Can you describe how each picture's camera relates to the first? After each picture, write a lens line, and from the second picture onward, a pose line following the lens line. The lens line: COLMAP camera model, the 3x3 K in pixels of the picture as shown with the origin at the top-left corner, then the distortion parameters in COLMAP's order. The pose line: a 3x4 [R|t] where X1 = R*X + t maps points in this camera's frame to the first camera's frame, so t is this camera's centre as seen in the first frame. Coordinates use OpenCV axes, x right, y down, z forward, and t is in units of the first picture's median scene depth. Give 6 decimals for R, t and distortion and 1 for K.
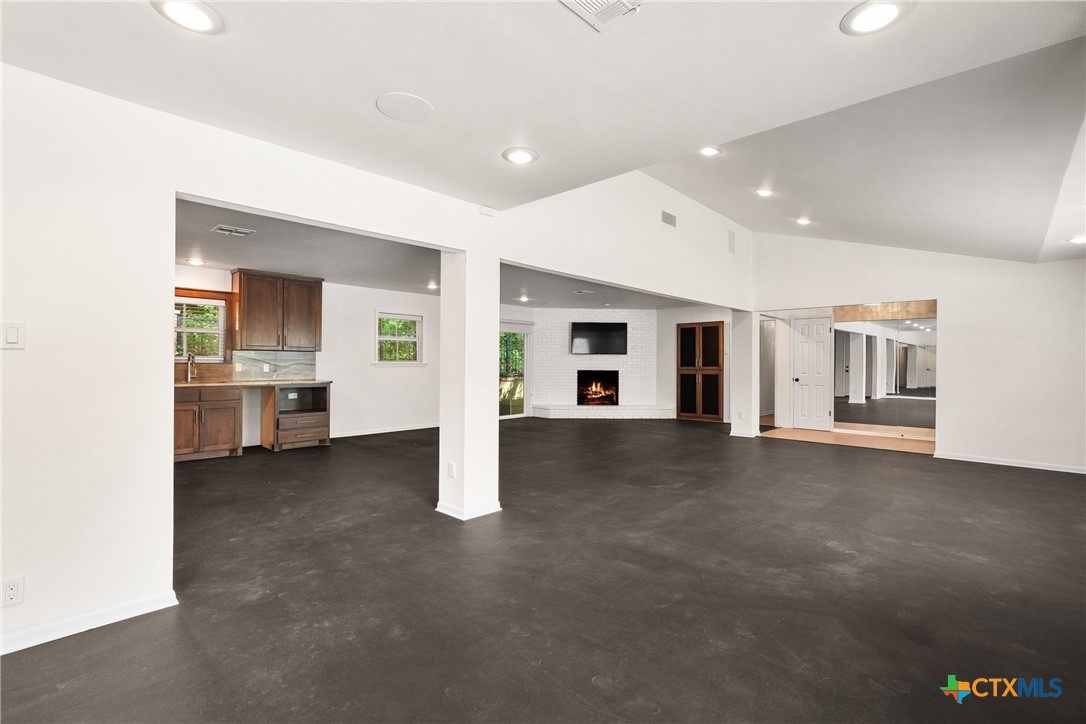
lens RADIAL K [[489.1, 0, 547.3], [0, 489.1, 366.2], [0, 0, 1]] dist [-0.003161, -0.001591]
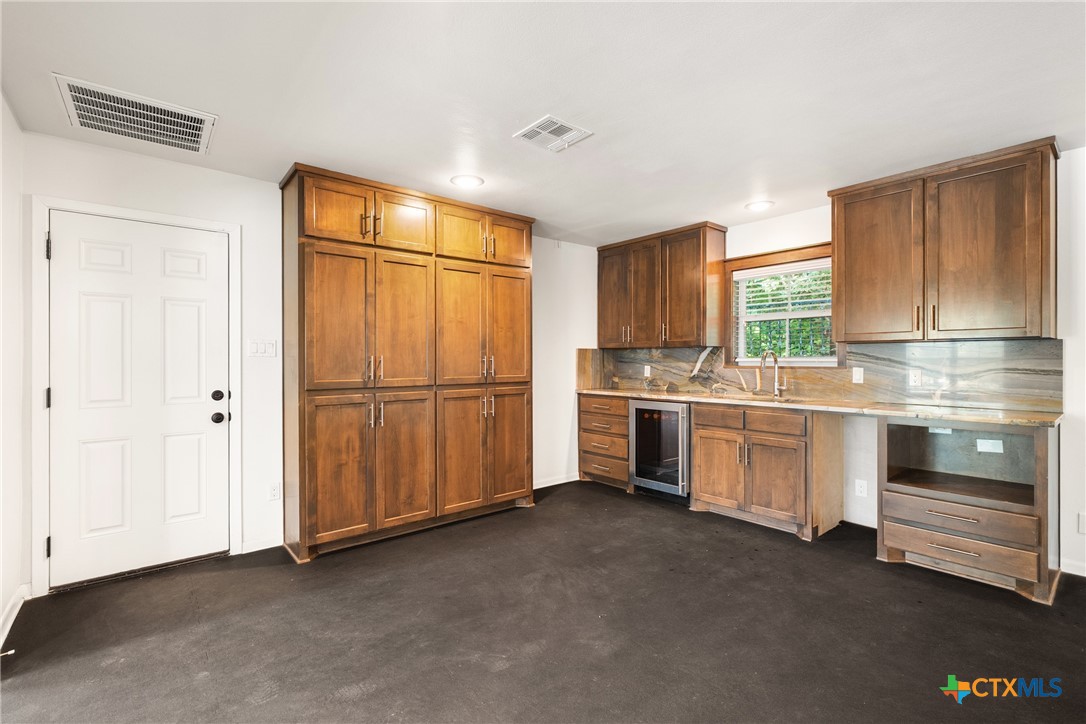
lens RADIAL K [[489.1, 0, 547.3], [0, 489.1, 366.2], [0, 0, 1]] dist [-0.003161, -0.001591]
pose [[-0.119824, 0.003830, -0.992788, -0.062852], [-0.005996, 0.999972, 0.004581, -0.009292], [0.992777, 0.006502, -0.119798, 0.779540]]
